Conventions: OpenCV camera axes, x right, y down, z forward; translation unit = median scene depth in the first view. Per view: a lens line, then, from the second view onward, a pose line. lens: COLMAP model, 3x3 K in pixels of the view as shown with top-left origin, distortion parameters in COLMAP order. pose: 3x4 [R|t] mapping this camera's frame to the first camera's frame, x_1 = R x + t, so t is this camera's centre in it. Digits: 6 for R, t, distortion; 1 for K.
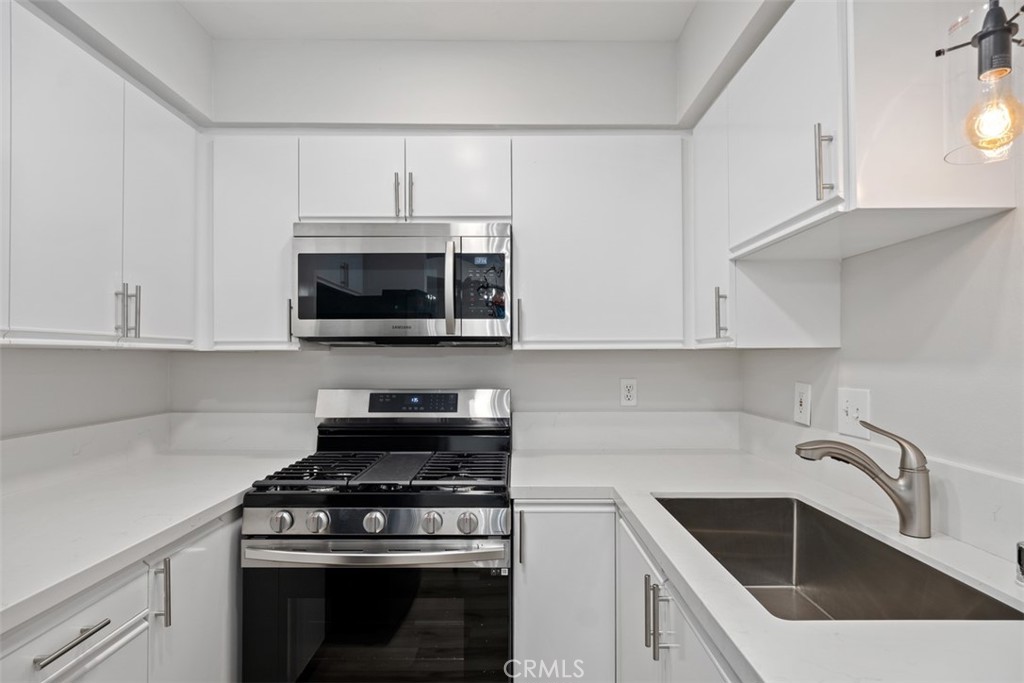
lens RADIAL K [[528.8, 0, 520.7], [0, 528.8, 351.1], [0, 0, 1]] dist [0.001121, -0.001426]
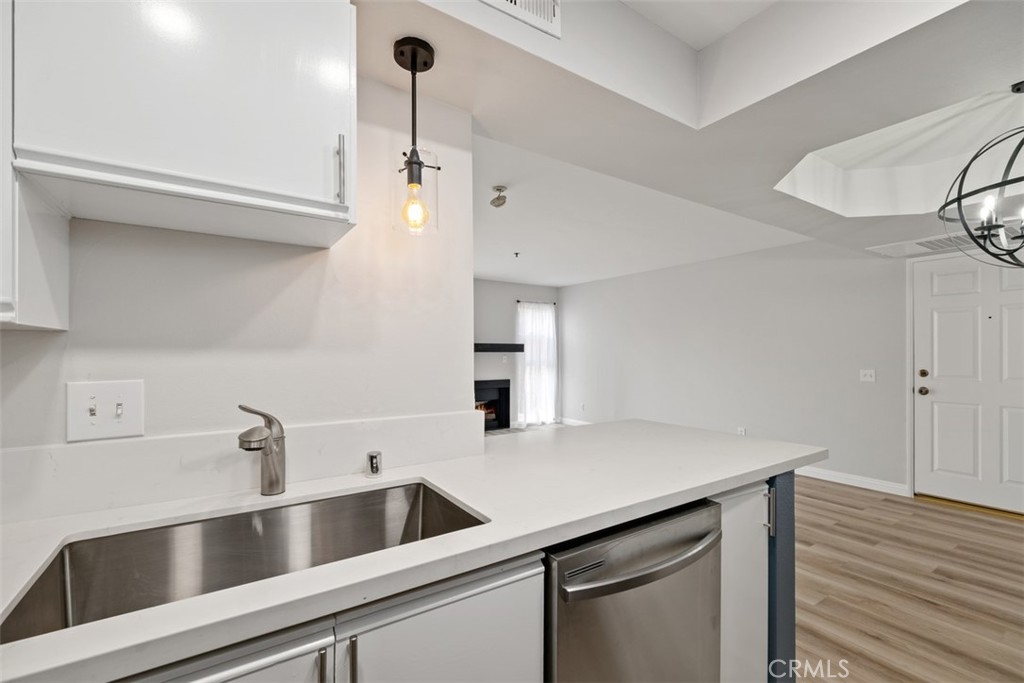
lens RADIAL K [[432.6, 0, 511.3], [0, 432.6, 350.2], [0, 0, 1]] dist [0.003236, 0.000211]
pose [[-0.524825, 0.002148, 0.851207, -0.236991], [-0.009703, 0.999917, -0.008506, 0.018398], [-0.851155, -0.012724, -0.524761, 0.670982]]
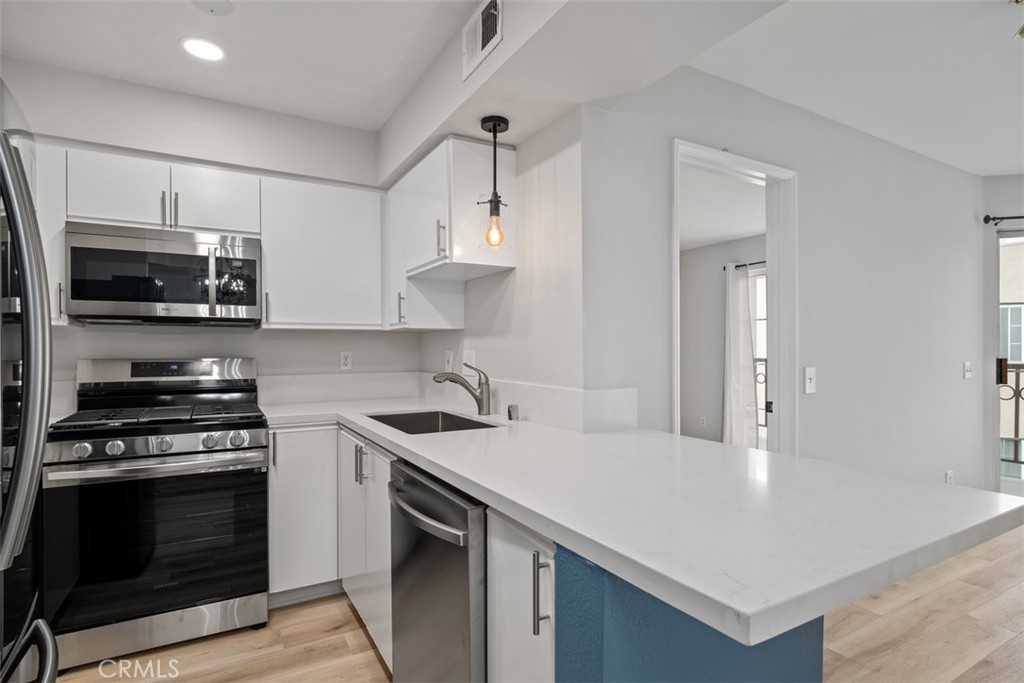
lens RADIAL K [[528.8, 0, 513.0], [0, 528.8, 348.6], [0, 0, 1]] dist [0.001121, -0.001426]
pose [[0.872907, -0.000491, 0.487887, -0.122551], [-0.003331, 0.999970, 0.006967, 0.040894], [-0.487876, -0.007707, 0.872879, -0.580318]]
